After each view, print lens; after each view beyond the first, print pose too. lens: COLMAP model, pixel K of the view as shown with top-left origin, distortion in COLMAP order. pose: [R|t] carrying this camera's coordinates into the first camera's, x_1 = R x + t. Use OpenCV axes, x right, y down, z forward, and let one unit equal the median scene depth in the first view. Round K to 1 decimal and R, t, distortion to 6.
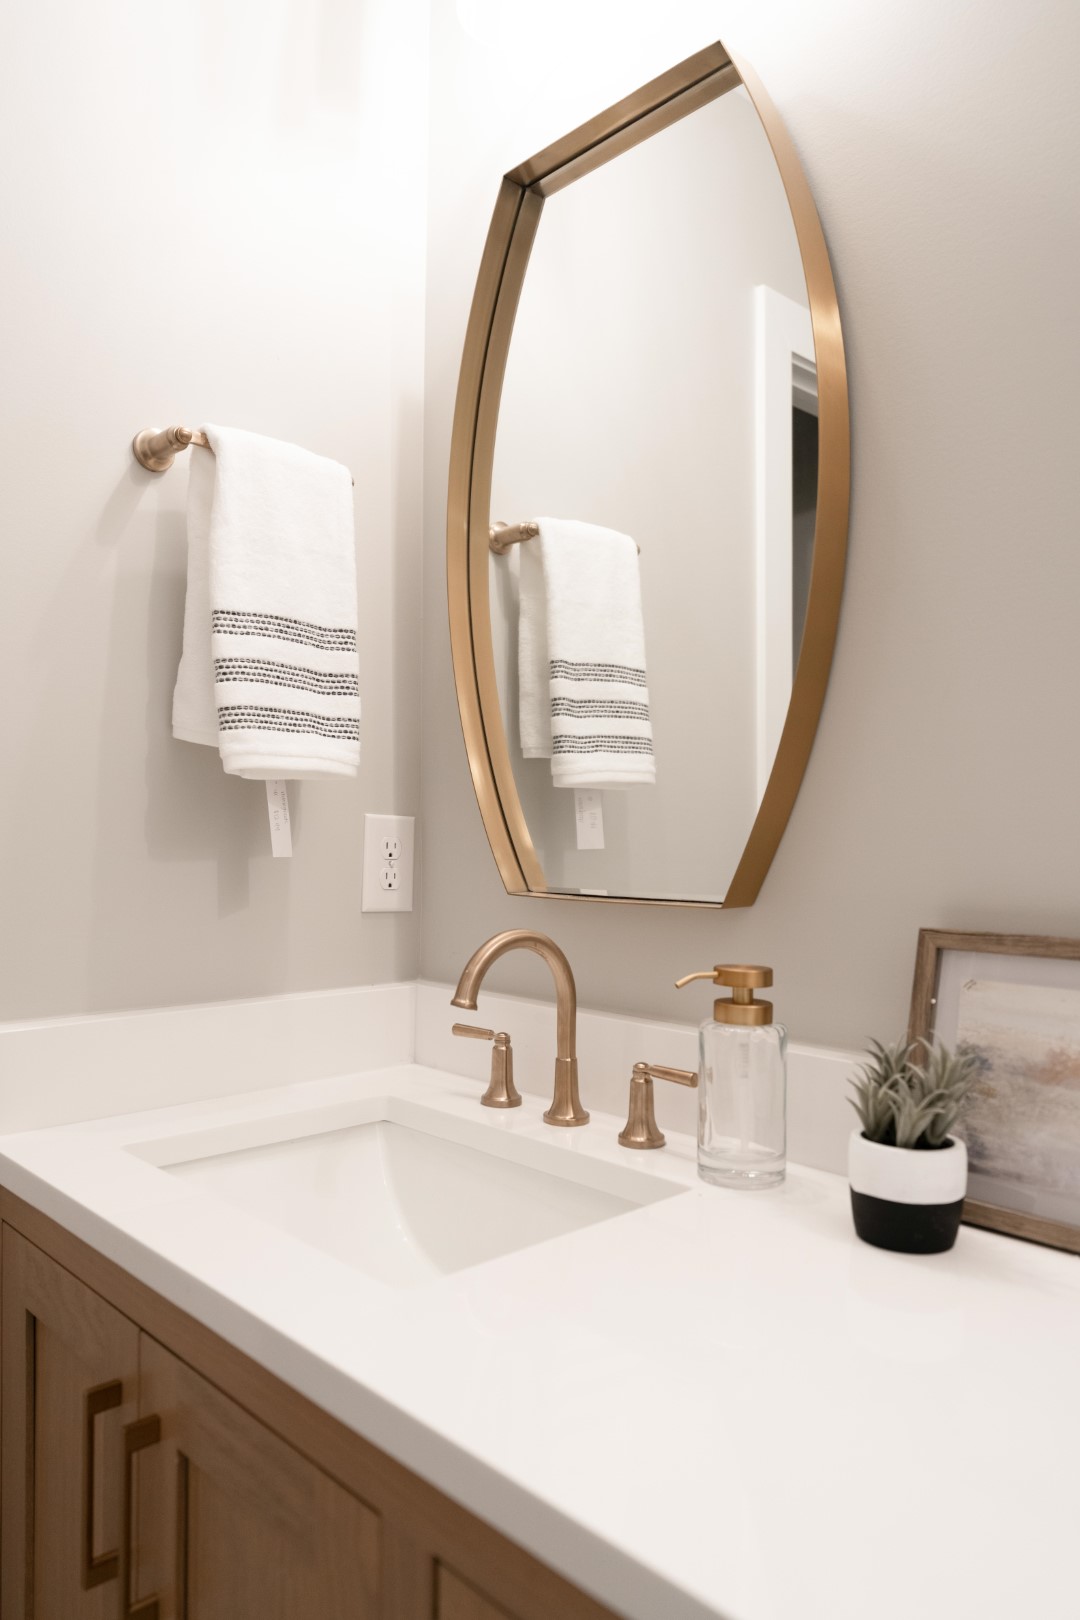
lens RADIAL K [[1134.4, 0, 533.7], [0, 1134.4, 863.4], [0, 0, 1]] dist [0.004146, 0.001745]
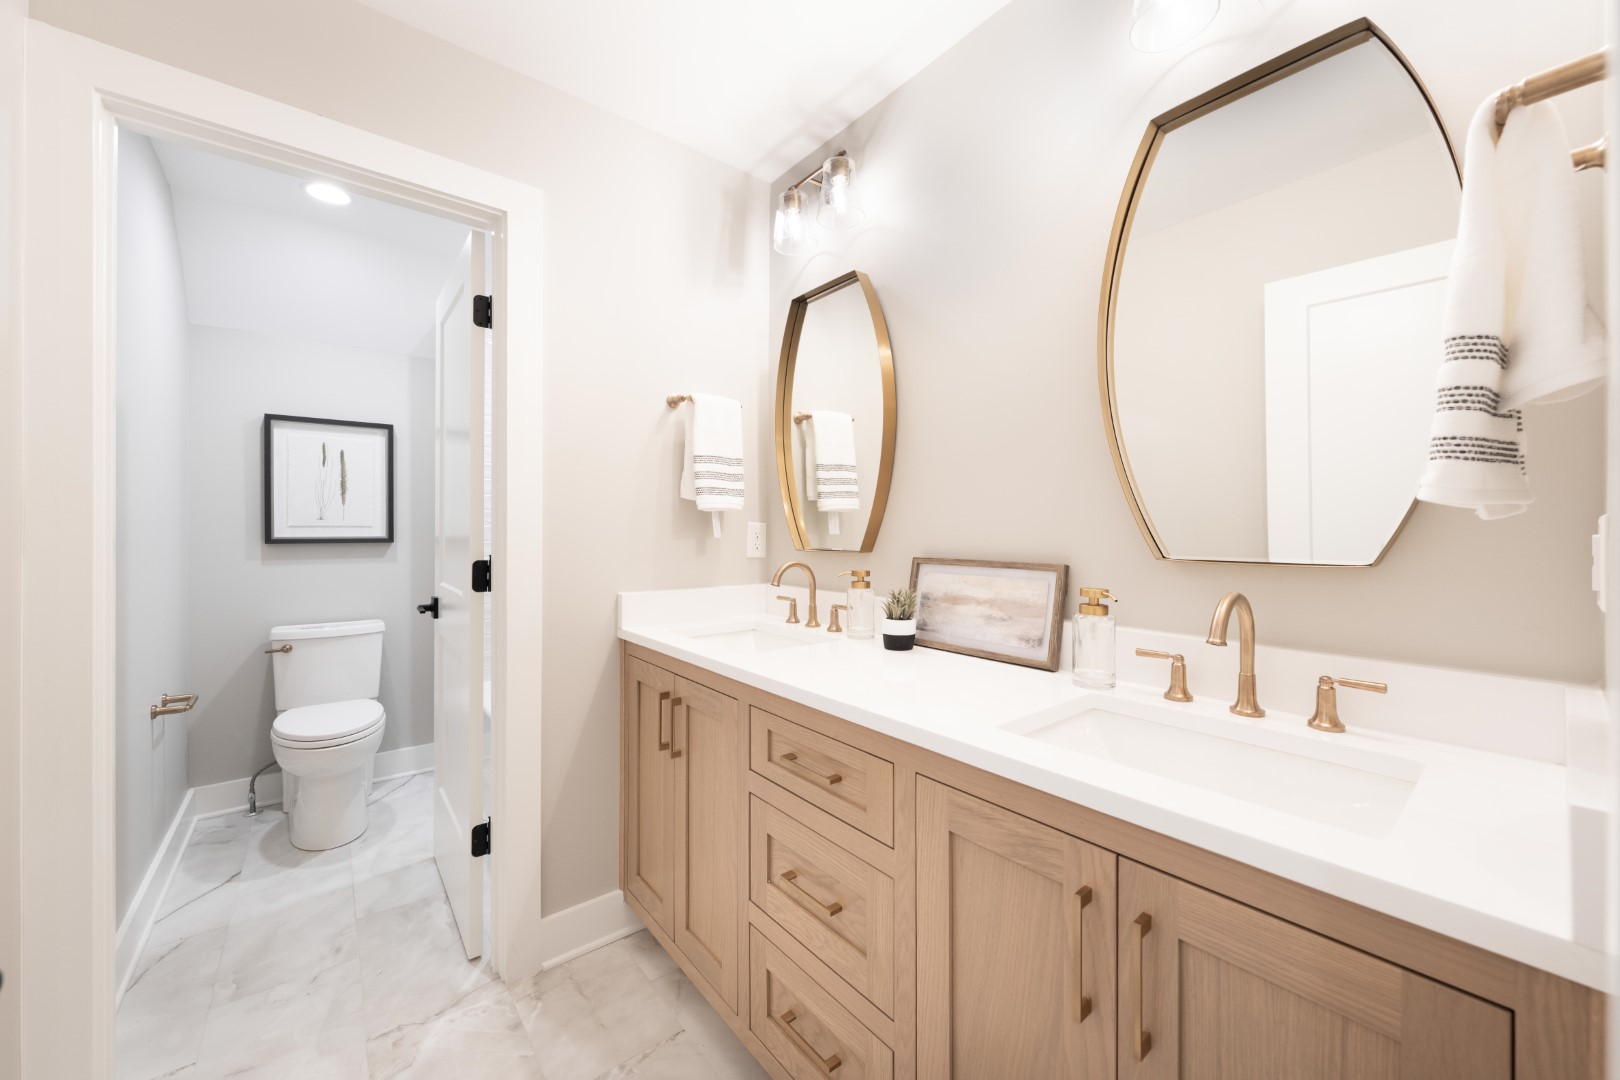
lens RADIAL K [[607.1, 0, 810.0], [0, 607.1, 540.0], [0, 0, 1]] dist [-0.000111, -0.000003]
pose [[0.996382, -0.009822, -0.084418, 0.149446], [0.009100, 0.999919, -0.008932, 0.016690], [0.084498, 0.008132, 0.996390, -0.545173]]
